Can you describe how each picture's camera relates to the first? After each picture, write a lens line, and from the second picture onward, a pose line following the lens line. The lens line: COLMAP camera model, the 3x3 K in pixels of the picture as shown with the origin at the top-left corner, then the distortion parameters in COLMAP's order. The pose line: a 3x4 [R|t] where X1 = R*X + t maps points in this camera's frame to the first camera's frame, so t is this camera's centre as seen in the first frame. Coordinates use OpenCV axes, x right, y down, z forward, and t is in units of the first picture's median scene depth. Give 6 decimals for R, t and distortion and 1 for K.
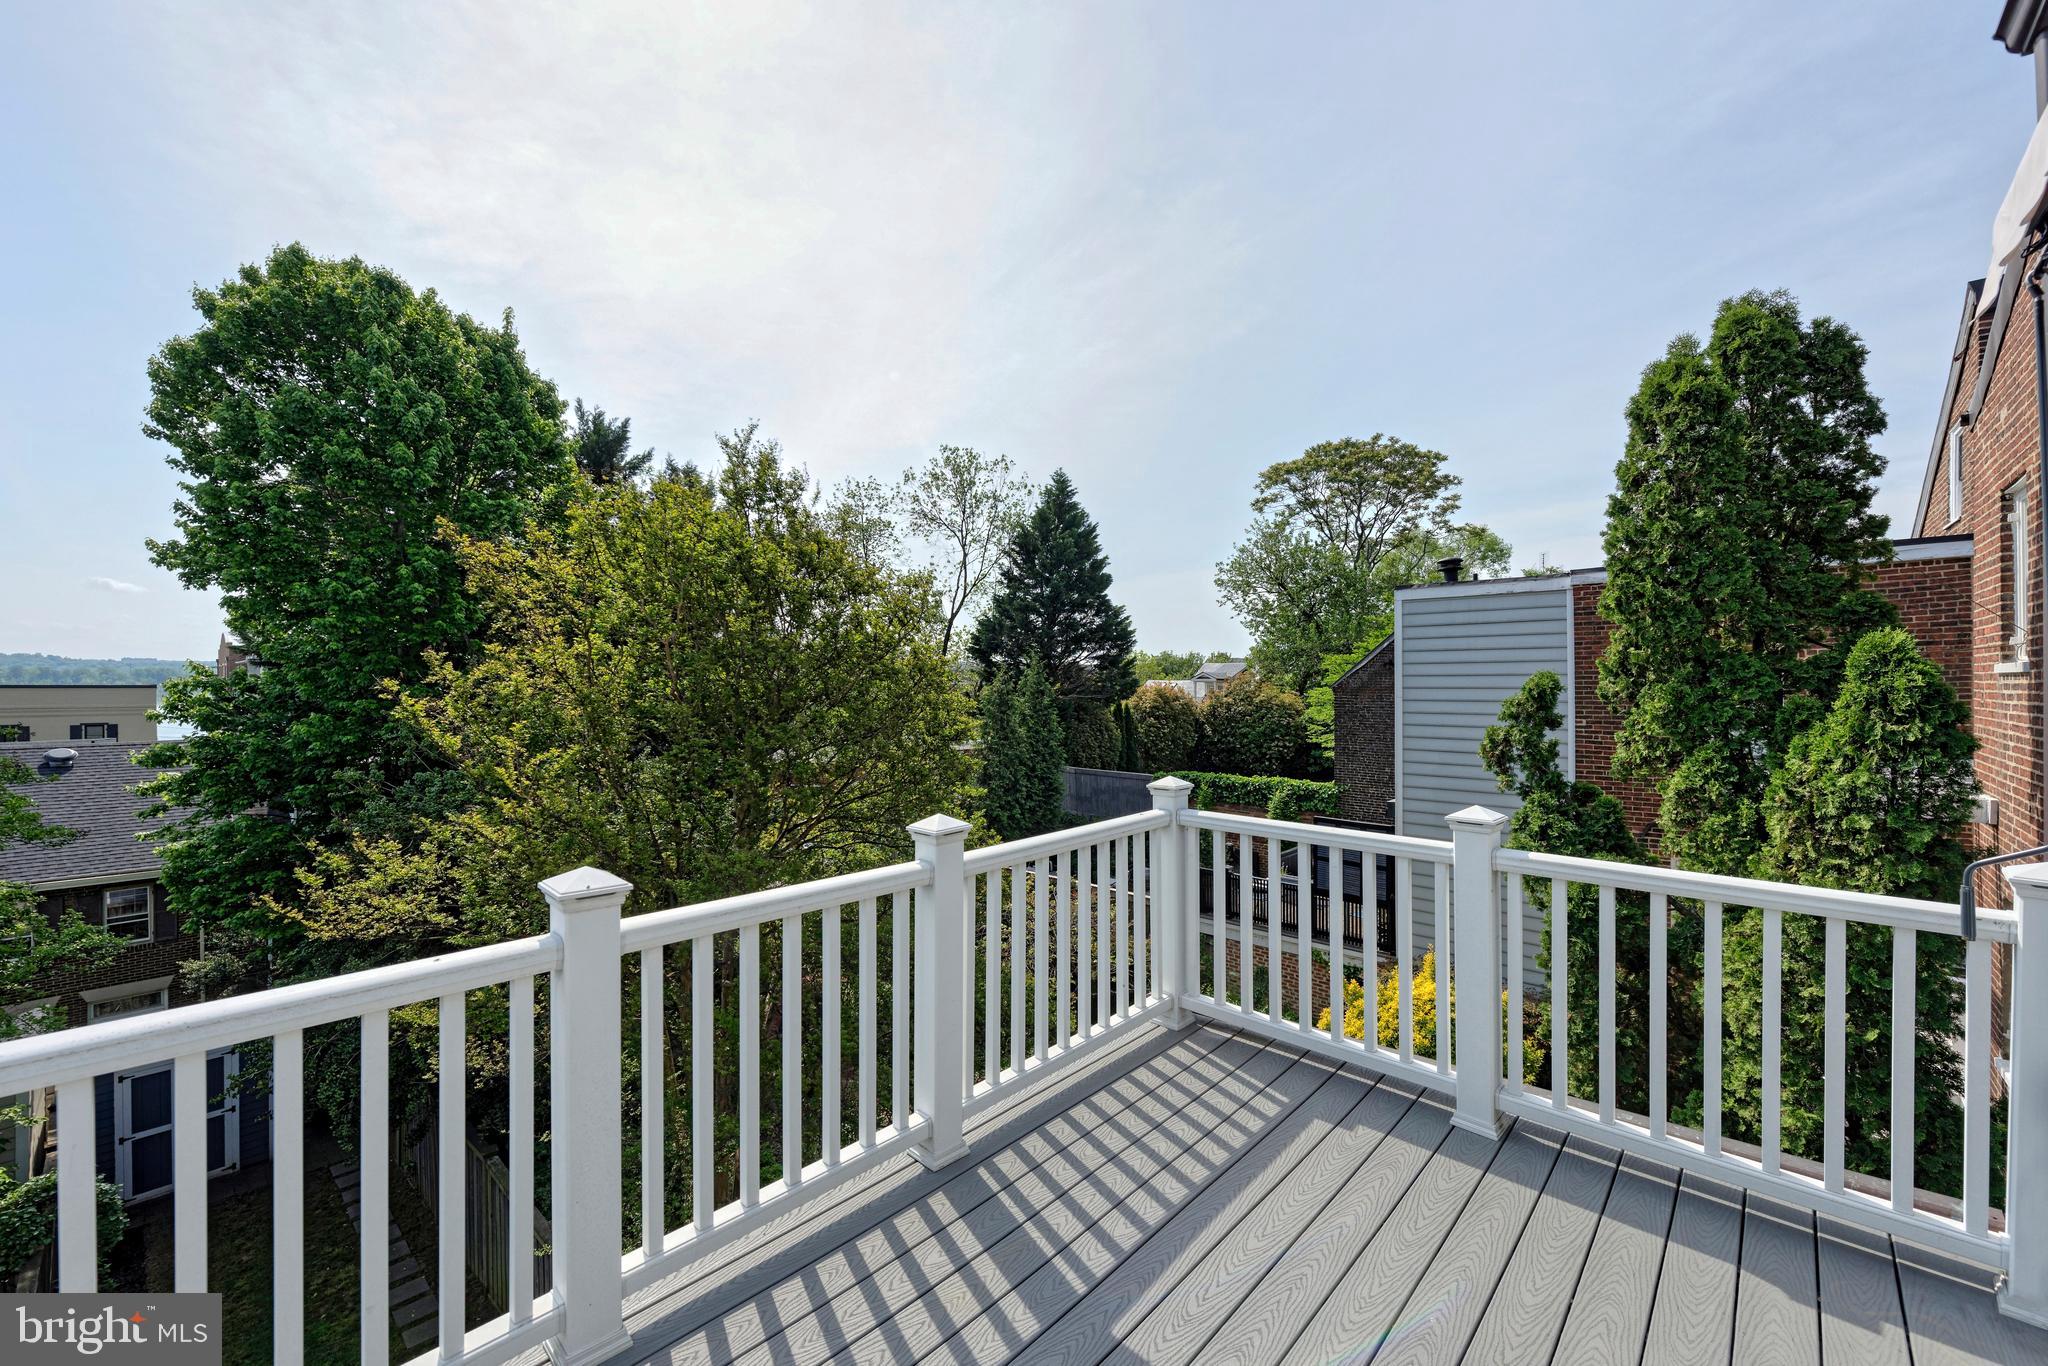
lens RADIAL K [[813.5, 0, 1009.5], [0, 813.5, 683.6], [0, 0, 1]] dist [-0.000920, -0.000121]
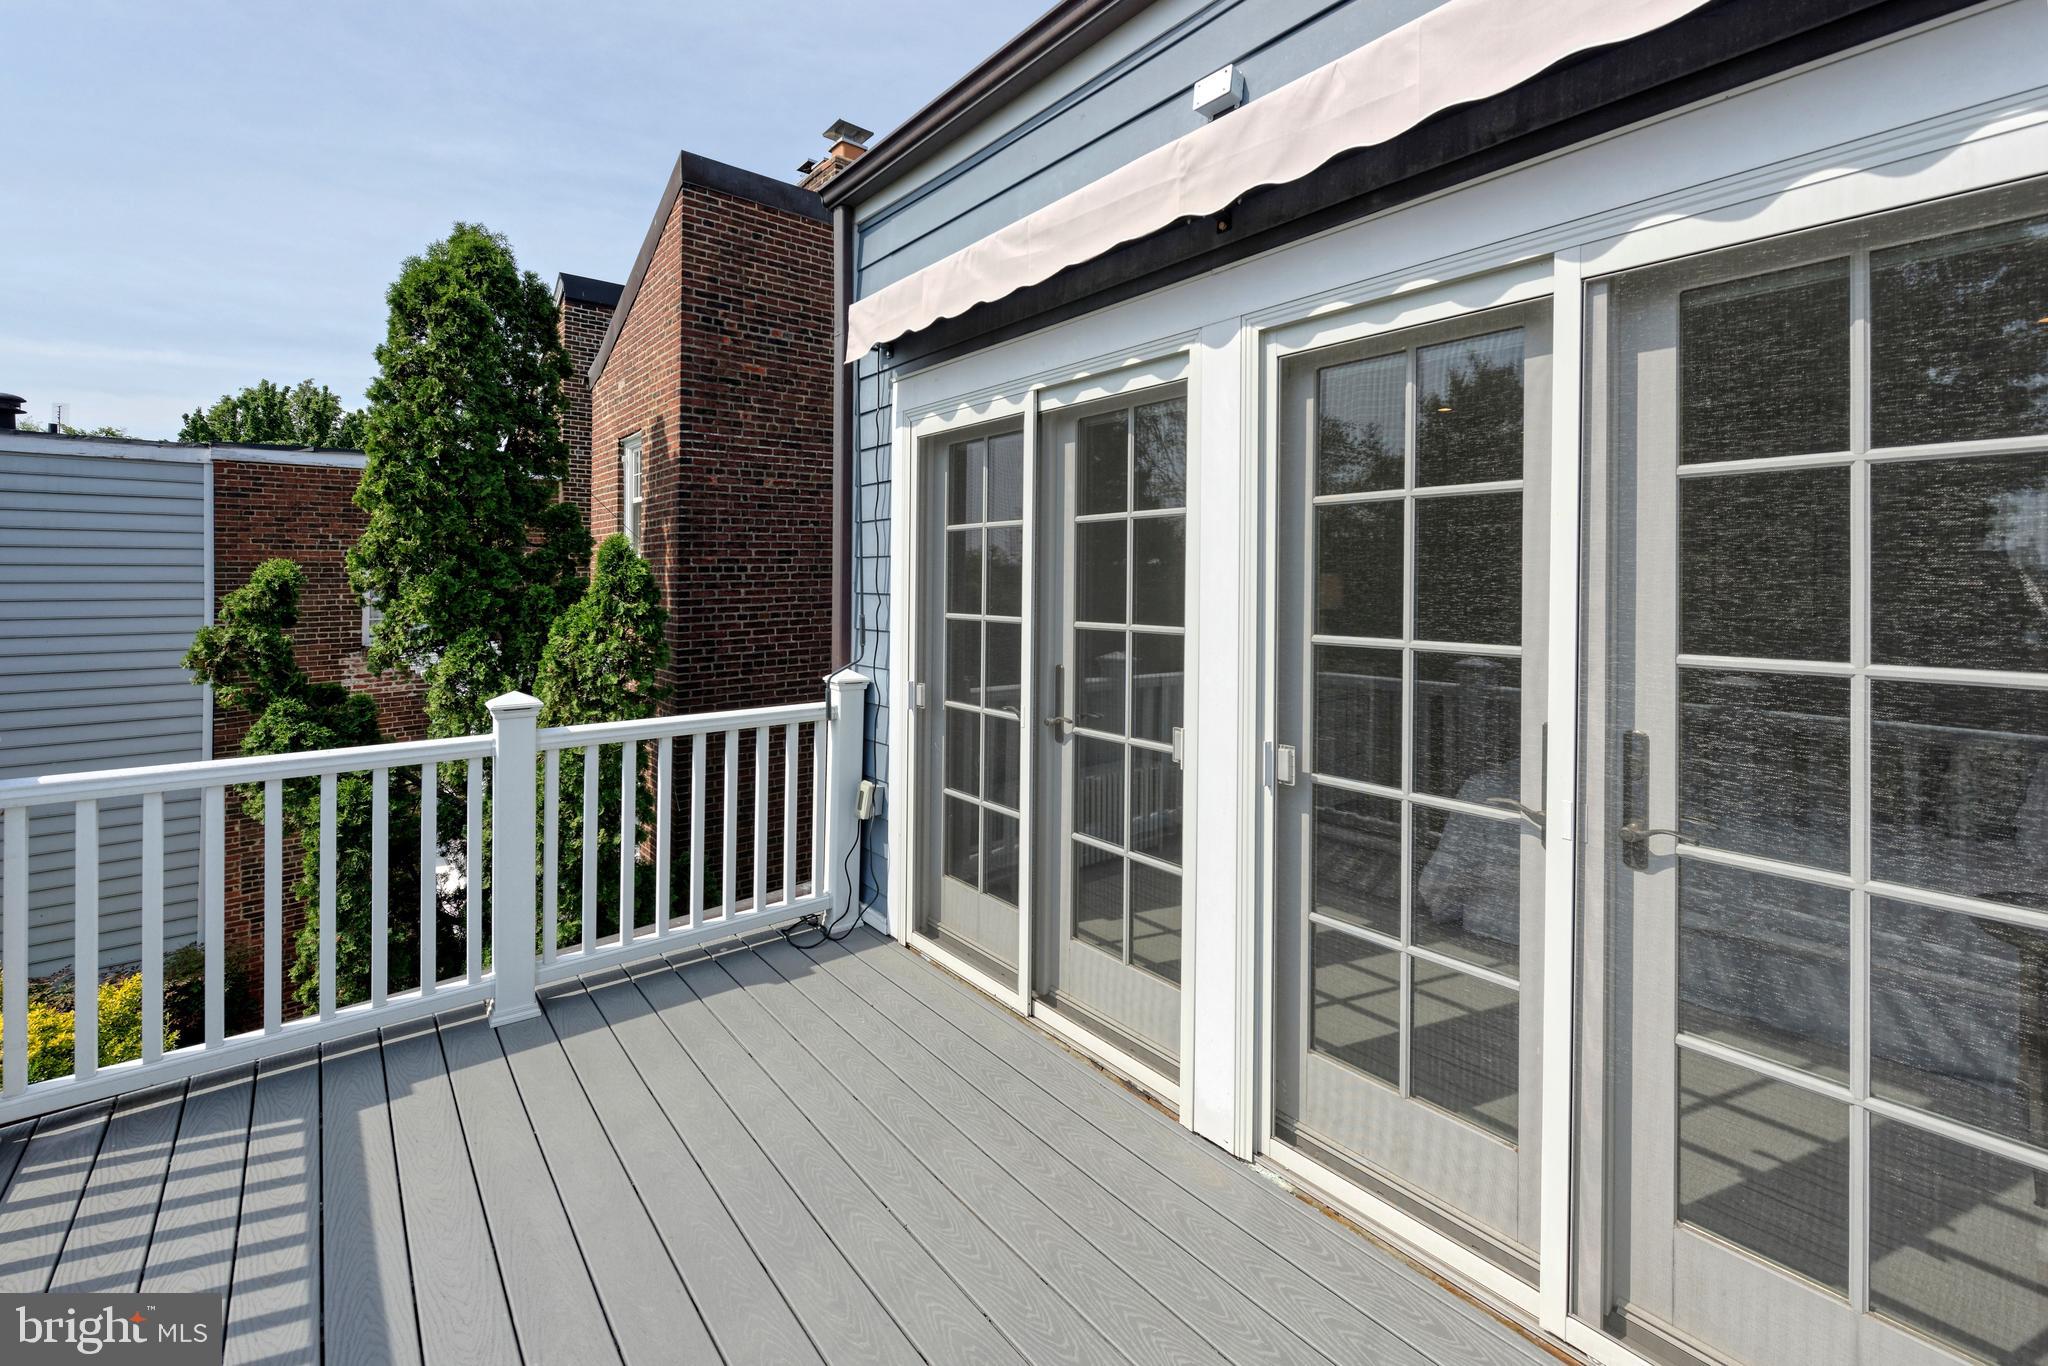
lens RADIAL K [[870.2, 0, 1017.1], [0, 870.2, 575.8], [0, 0, 1]] dist [-0.001710, -0.000855]
pose [[0.126007, 0.002712, 0.992026, -0.197706], [0.002236, 0.999993, -0.003017, 0.007193], [-0.992027, 0.002599, 0.126000, 0.128775]]
